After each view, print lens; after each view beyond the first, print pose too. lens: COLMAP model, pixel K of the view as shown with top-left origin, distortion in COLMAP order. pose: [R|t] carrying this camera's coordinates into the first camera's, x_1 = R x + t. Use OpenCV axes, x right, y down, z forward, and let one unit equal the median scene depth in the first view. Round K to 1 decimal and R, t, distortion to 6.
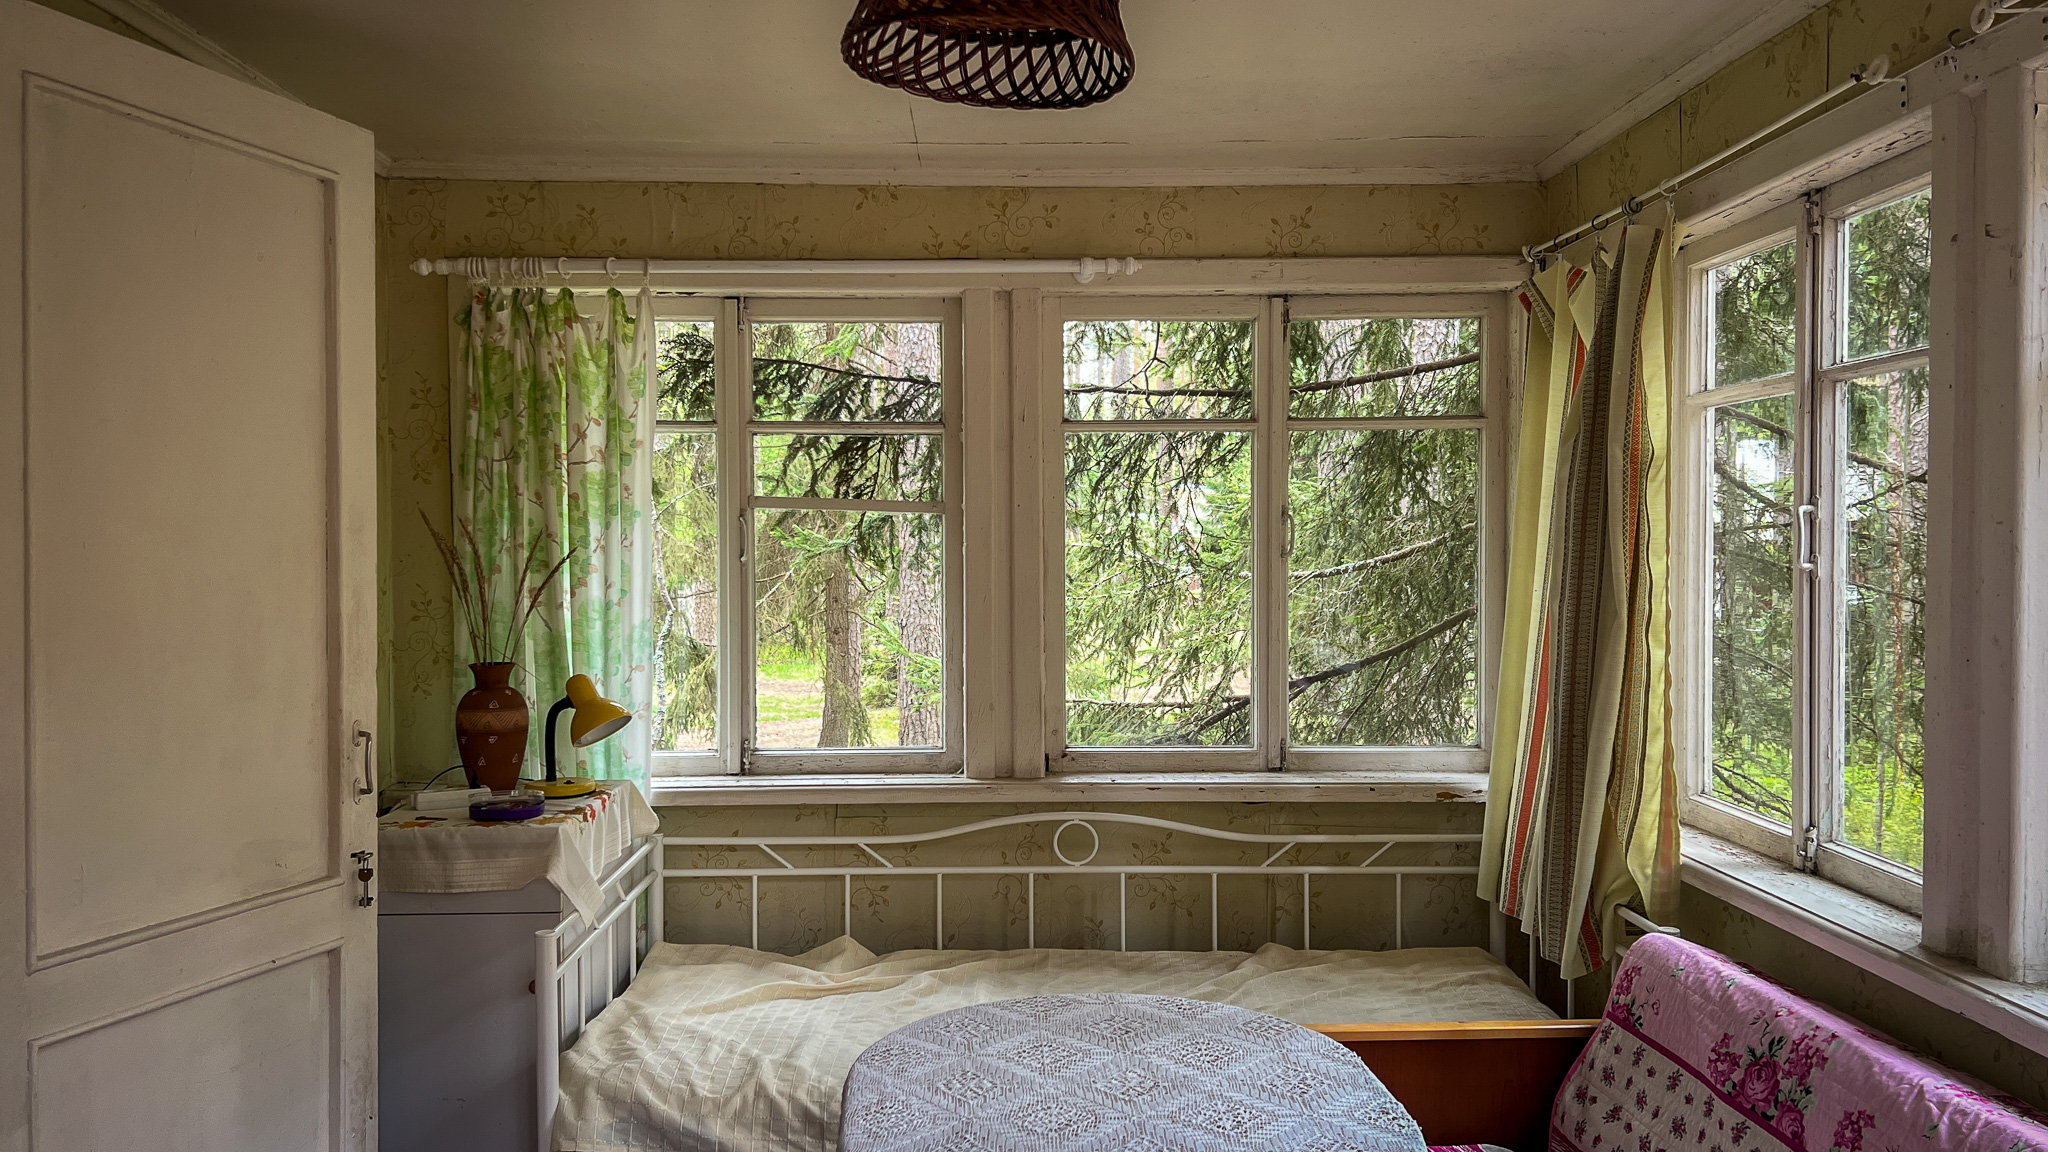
lens RADIAL K [[1572.7, 0, 1034.2], [0, 1572.7, 583.9], [0, 0, 1]] dist [0.070845, -0.070825]
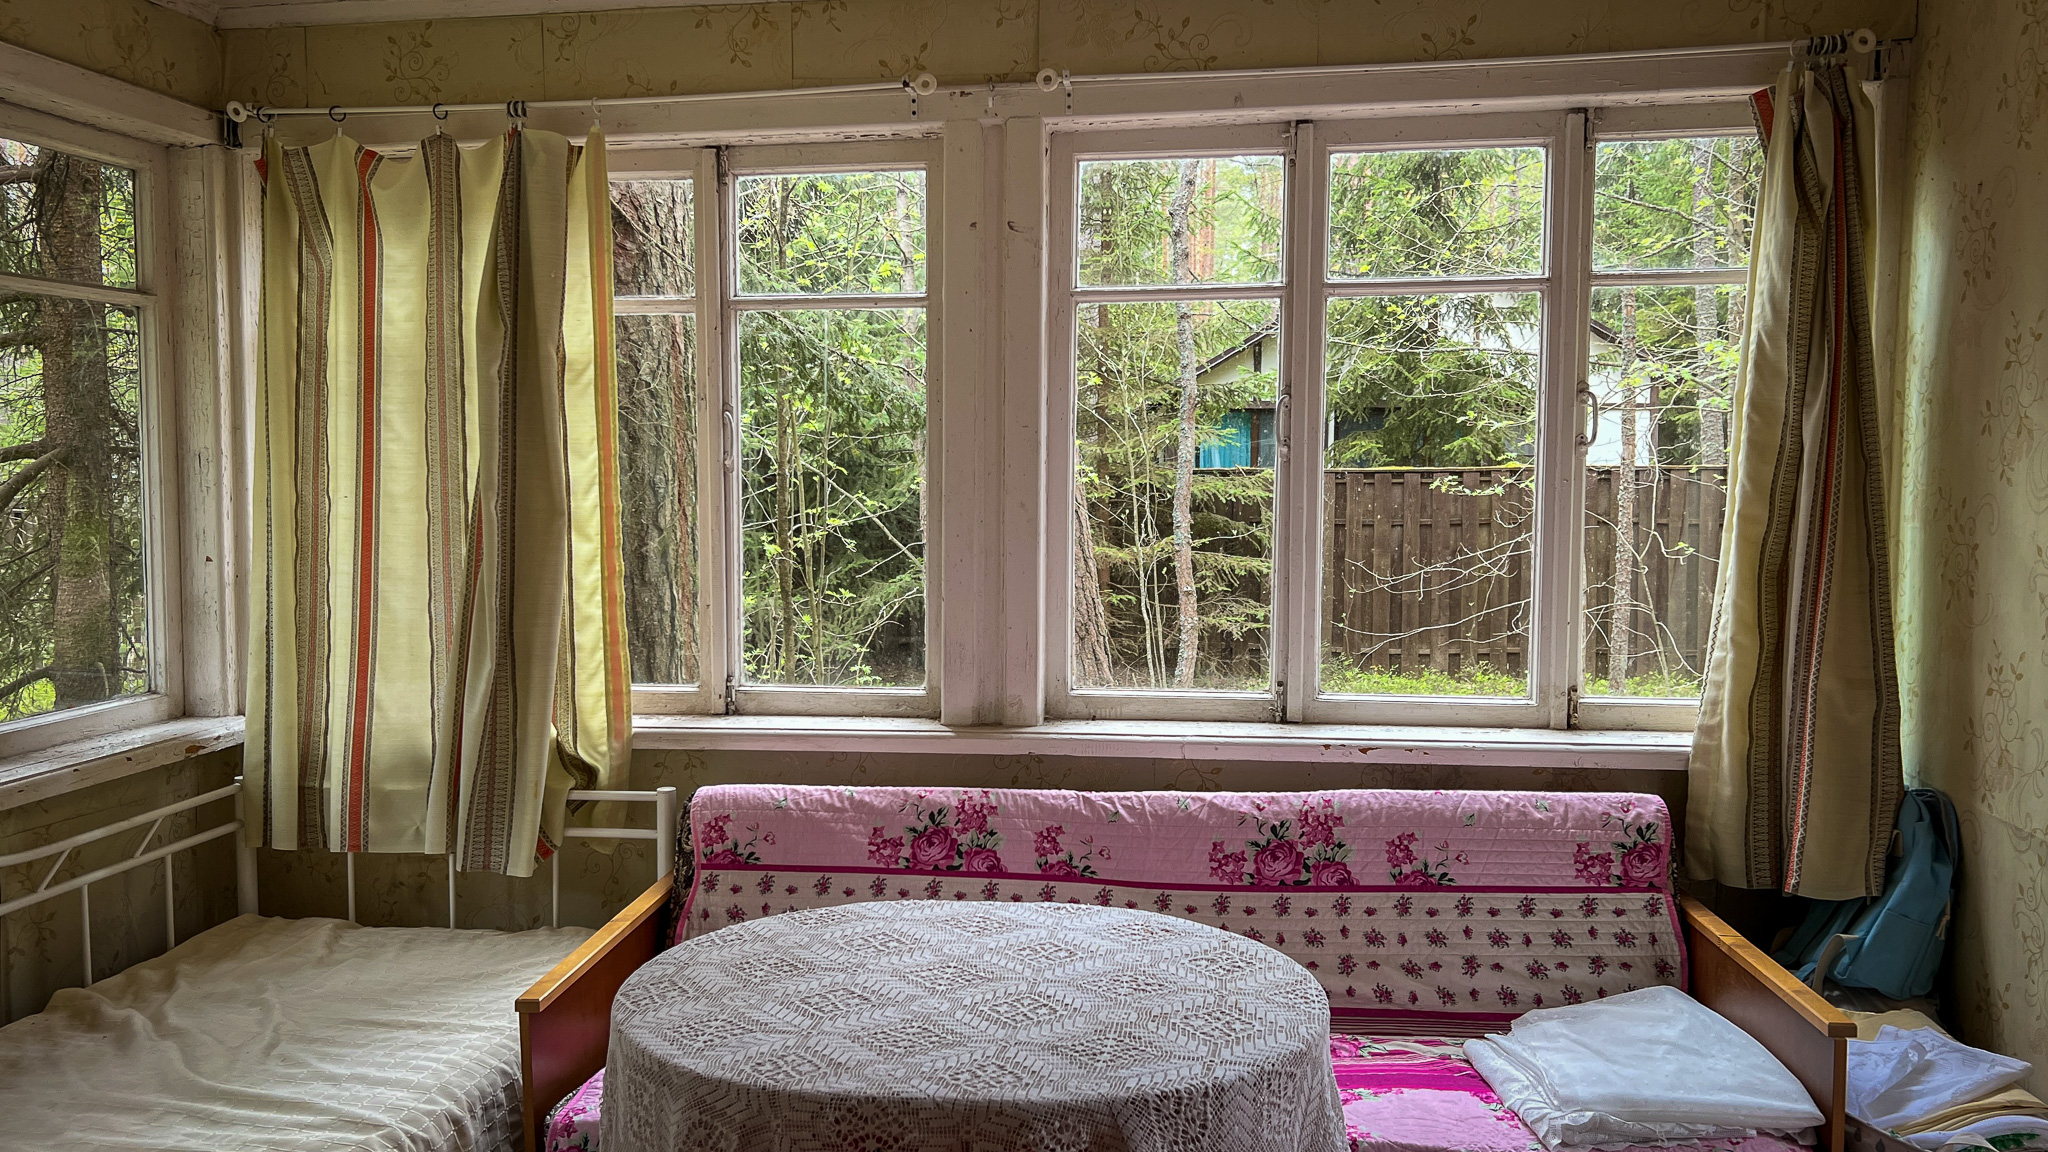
lens RADIAL K [[1513.3, 0, 1093.2], [0, 1513.3, 579.5], [0, 0, 1]] dist [0.003381, 0.003427]
pose [[0.145129, -0.078625, 0.986284, -0.466421], [0.034734, 0.996628, 0.074338, 0.001843], [-0.988803, 0.023469, 0.147370, 0.426540]]
